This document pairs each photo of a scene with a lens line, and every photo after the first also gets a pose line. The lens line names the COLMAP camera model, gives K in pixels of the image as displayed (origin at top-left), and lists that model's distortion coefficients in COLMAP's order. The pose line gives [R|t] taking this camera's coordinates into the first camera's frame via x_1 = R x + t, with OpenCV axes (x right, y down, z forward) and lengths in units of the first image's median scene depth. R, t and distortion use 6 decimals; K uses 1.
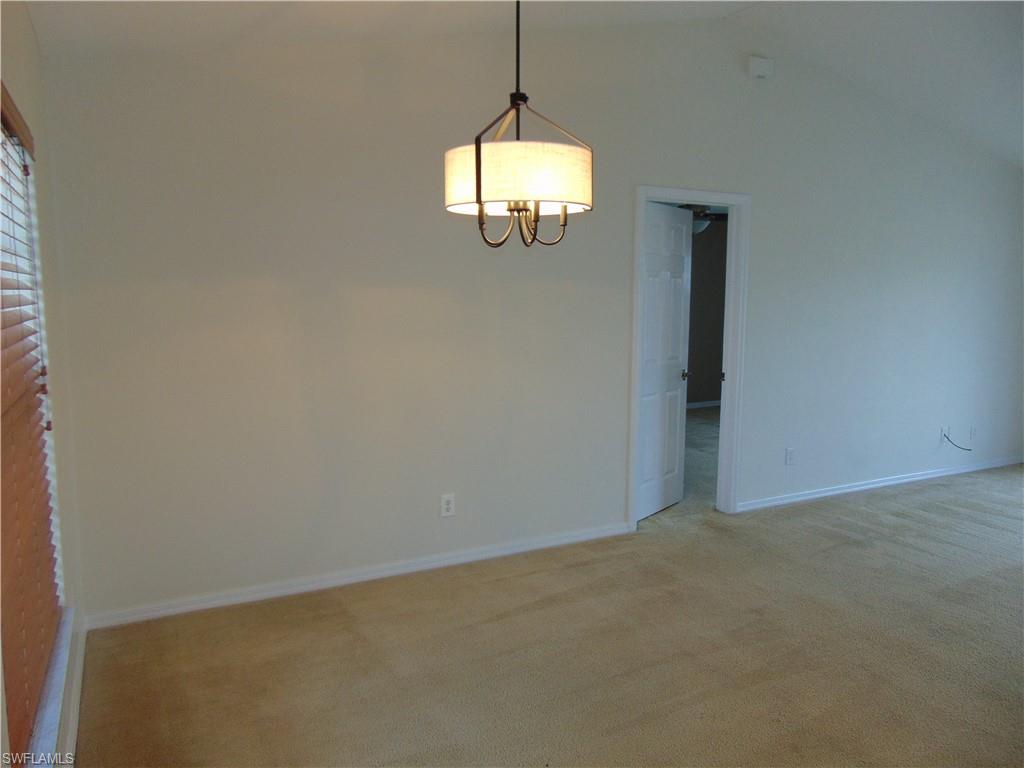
lens RADIAL K [[754.2, 0, 512.0], [0, 754.2, 384.0], [0, 0, 1]] dist [-0.026369, 0.054668]
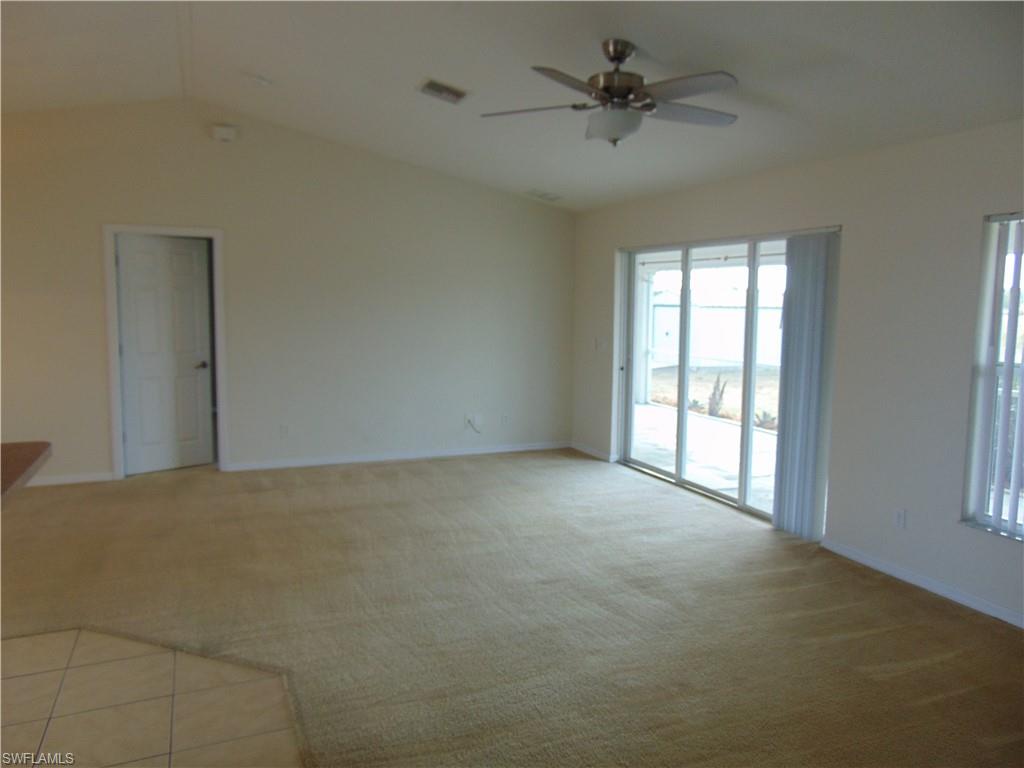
lens RADIAL K [[754.2, 0, 512.0], [0, 754.2, 384.0], [0, 0, 1]] dist [-0.026369, 0.054668]
pose [[0.996316, 0.022898, -0.082640, 0.920185], [-0.023601, 0.999693, -0.007533, 0.019813], [0.082443, 0.009456, 0.996551, -0.267375]]
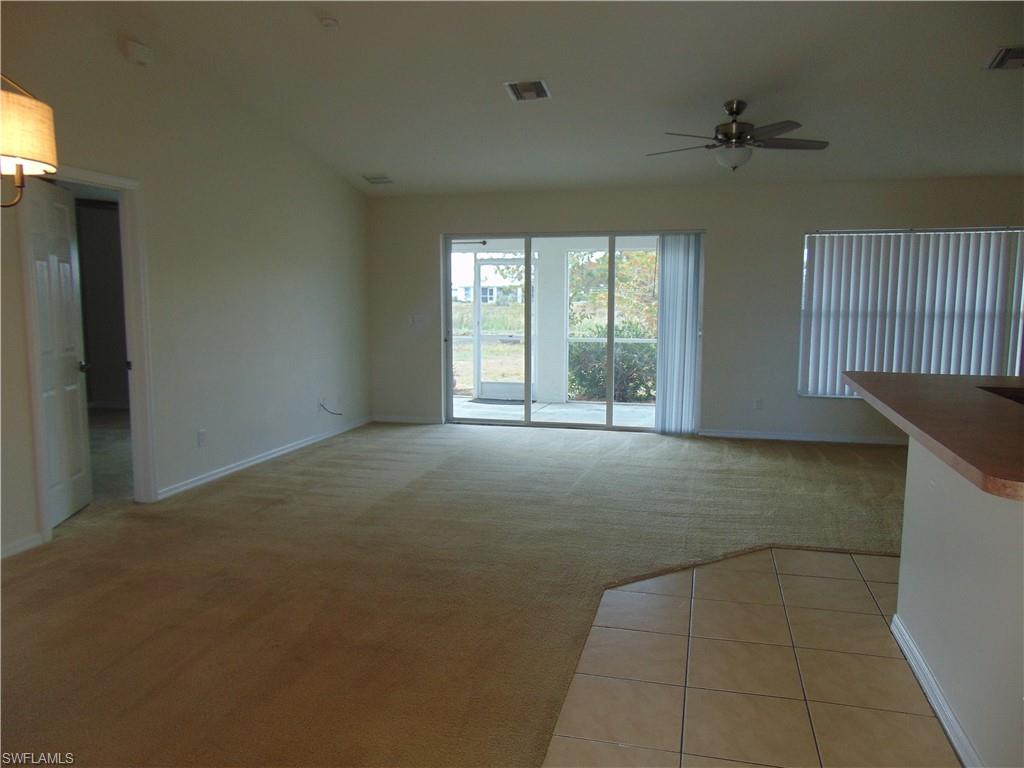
lens RADIAL K [[754.2, 0, 512.0], [0, 754.2, 384.0], [0, 0, 1]] dist [-0.026369, 0.054668]
pose [[0.671126, -0.084968, 0.736458, -0.111425], [0.086429, 0.995604, 0.036105, 0.022807], [-0.736288, 0.039420, 0.675519, -0.024306]]
